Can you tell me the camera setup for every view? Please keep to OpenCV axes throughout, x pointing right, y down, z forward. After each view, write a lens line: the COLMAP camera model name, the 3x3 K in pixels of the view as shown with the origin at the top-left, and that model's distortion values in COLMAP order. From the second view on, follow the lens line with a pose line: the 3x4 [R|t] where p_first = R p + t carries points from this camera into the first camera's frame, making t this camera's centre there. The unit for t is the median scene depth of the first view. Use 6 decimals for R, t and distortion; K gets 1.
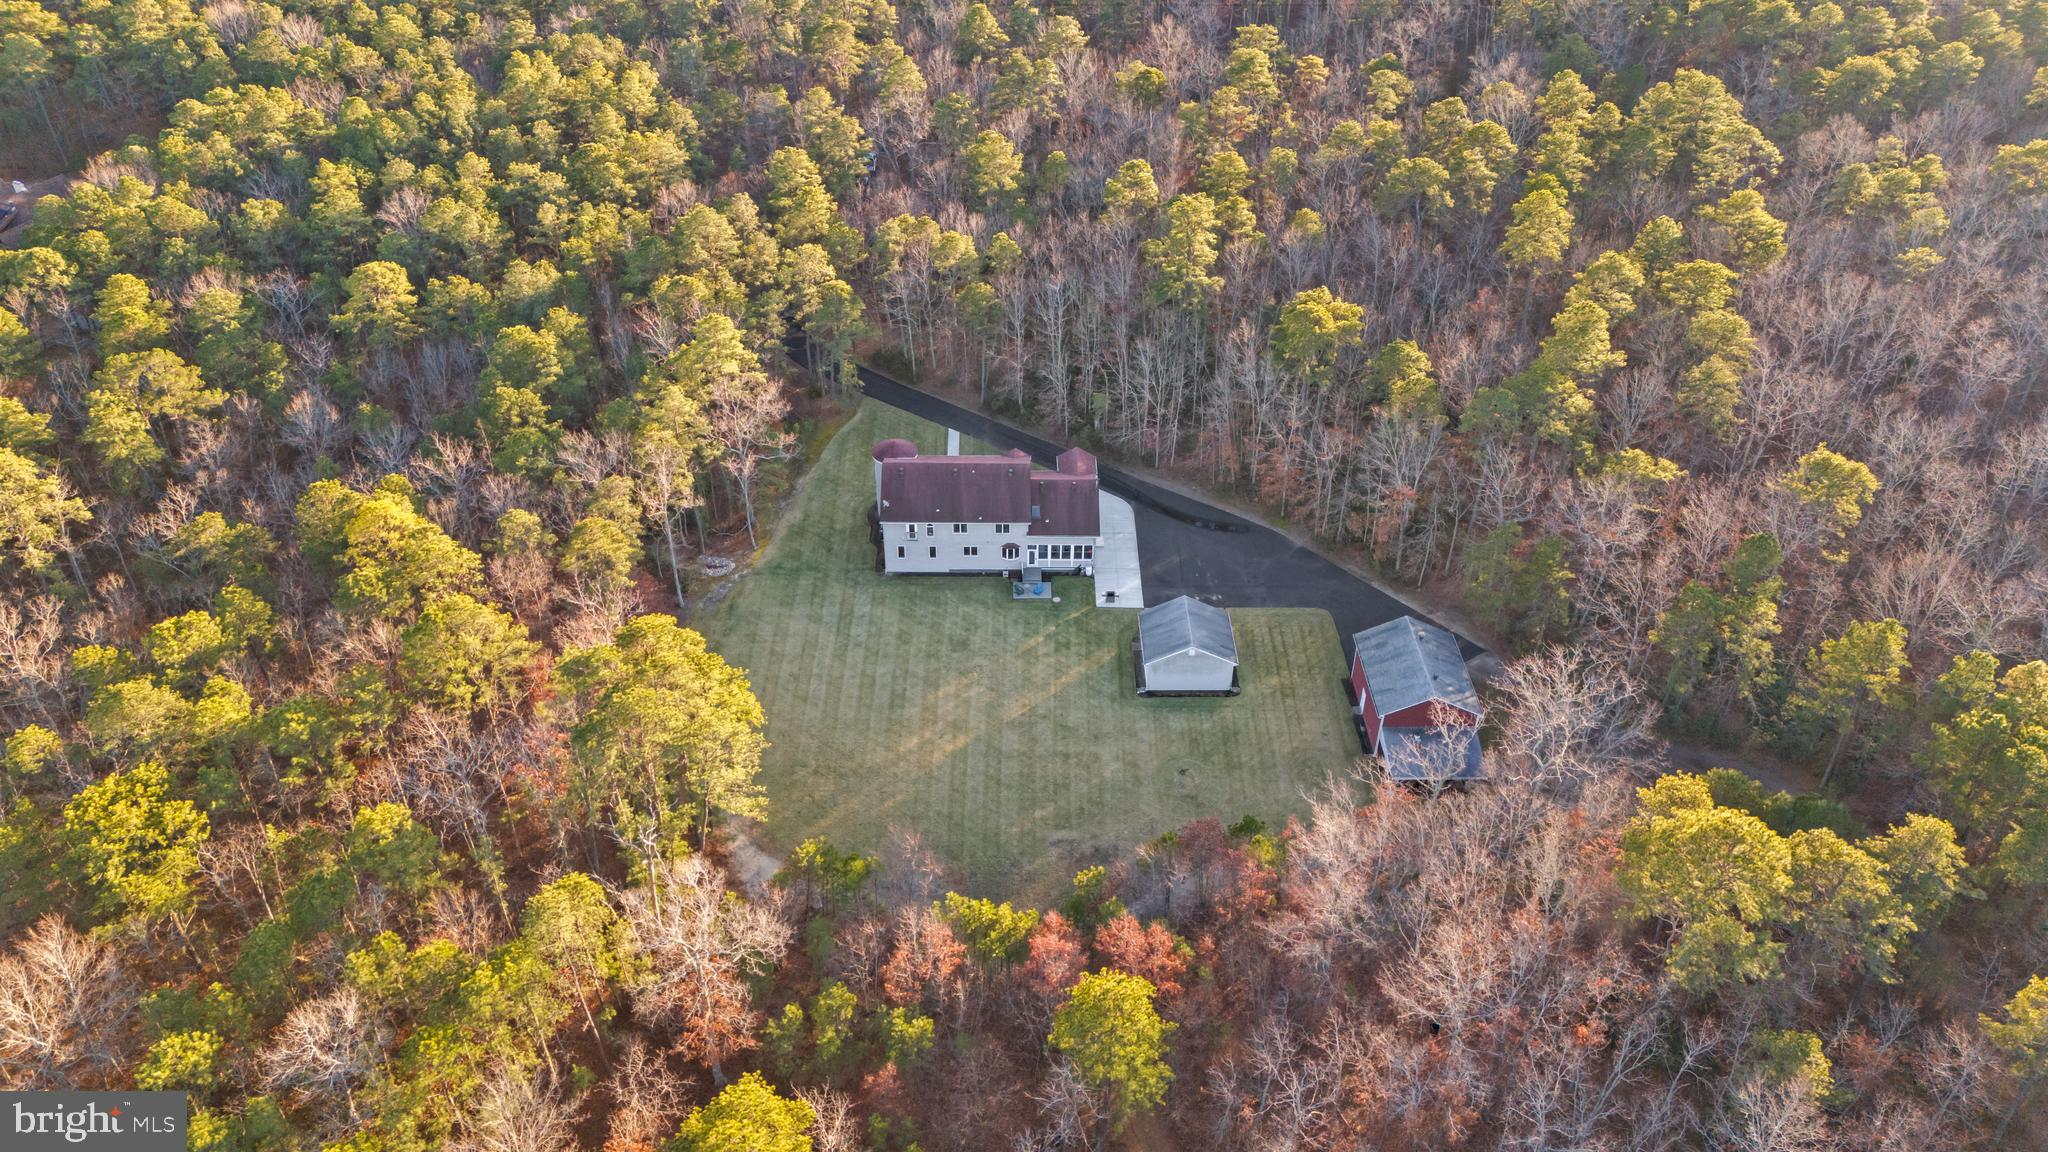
lens RADIAL K [[1362.7, 0, 1028.9], [0, 1362.7, 579.7], [0, 0, 1]] dist [0.026100, -0.011955]
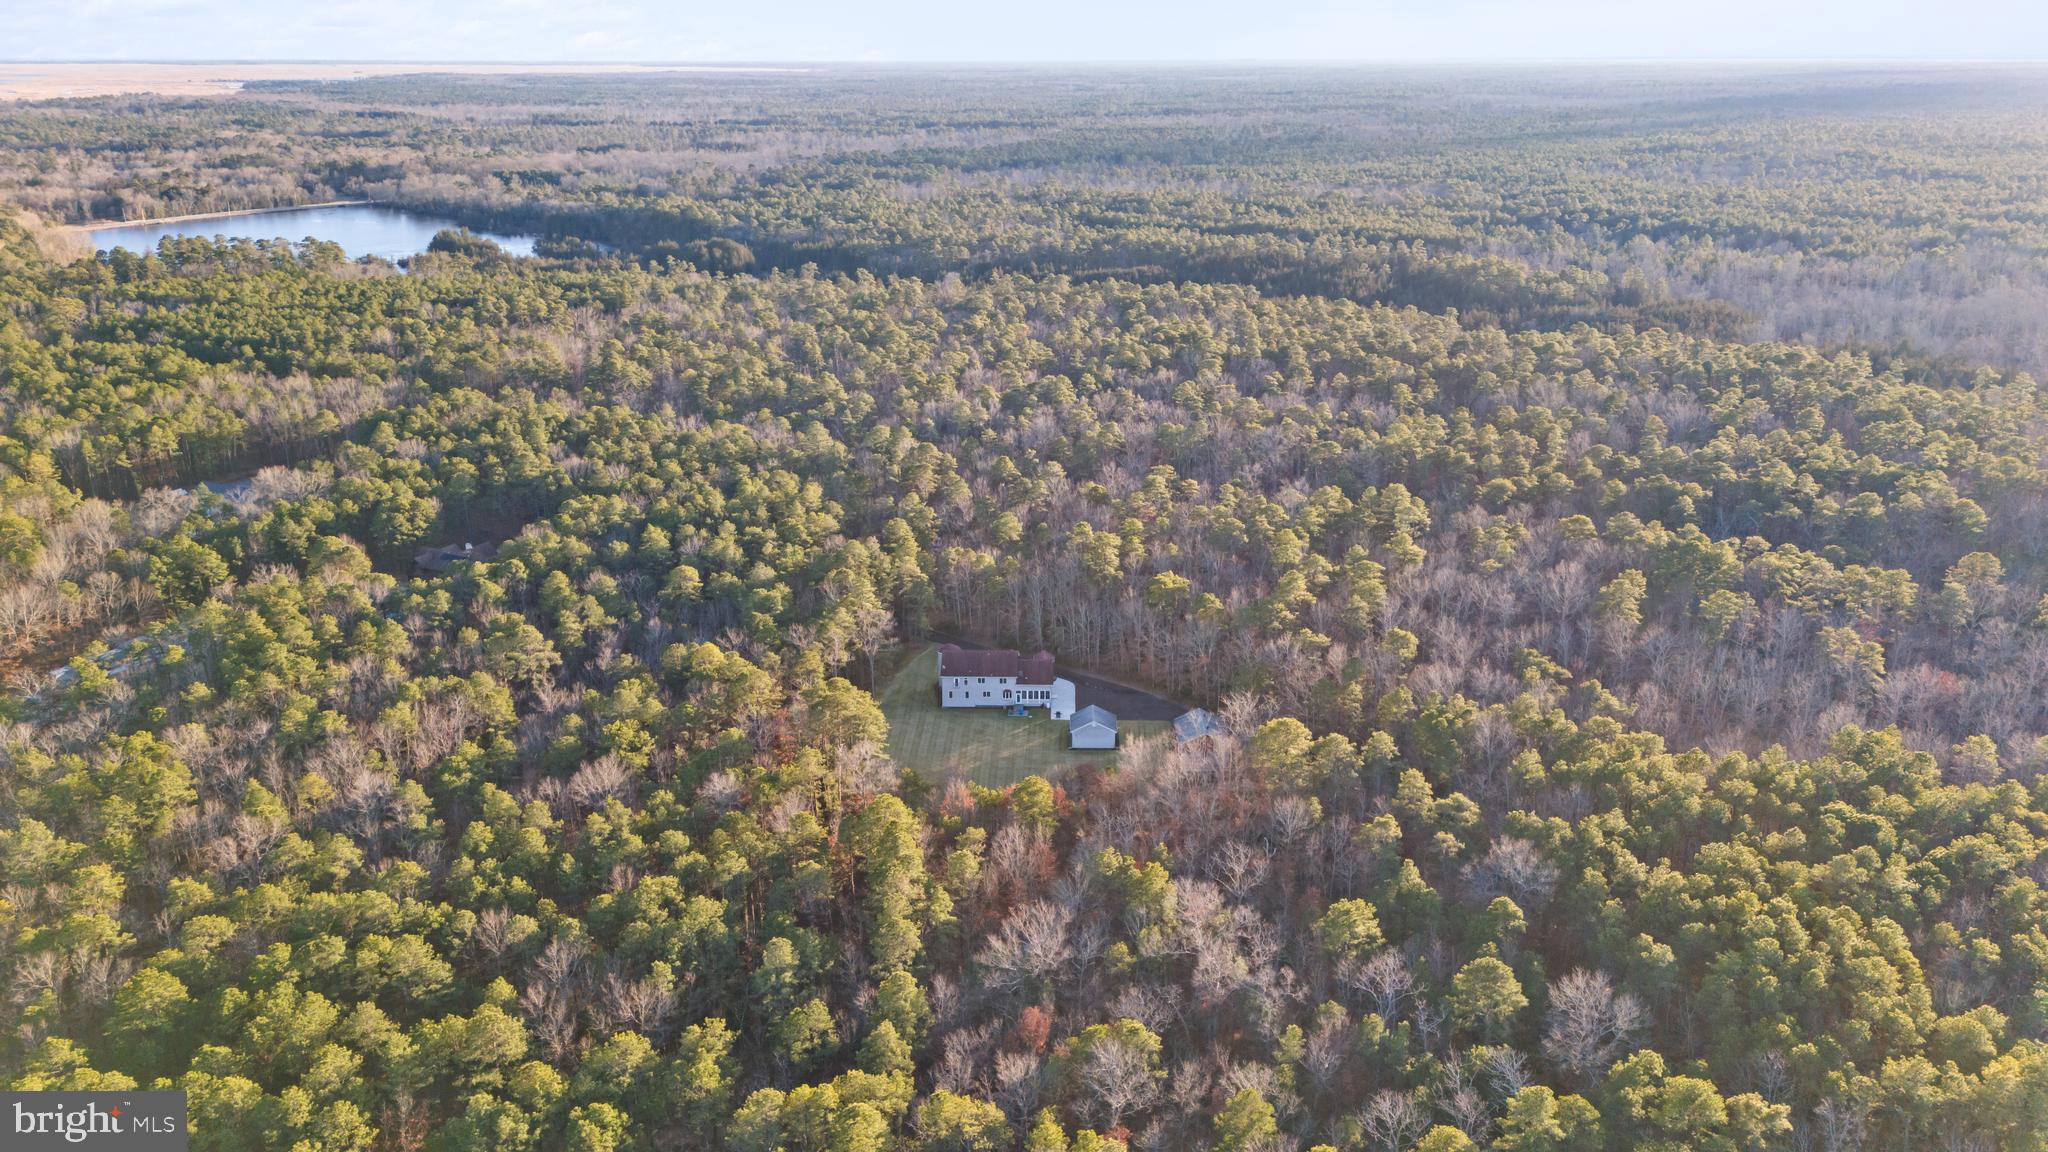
lens RADIAL K [[1362.7, 0, 1023.3], [0, 1362.7, 575.8], [0, 0, 1]] dist [0.026100, -0.011955]
pose [[0.999296, 0.002412, -0.037429, 0.069727], [-0.015163, 0.938730, -0.344320, 0.418354], [0.034305, 0.344645, 0.938106, -0.749337]]
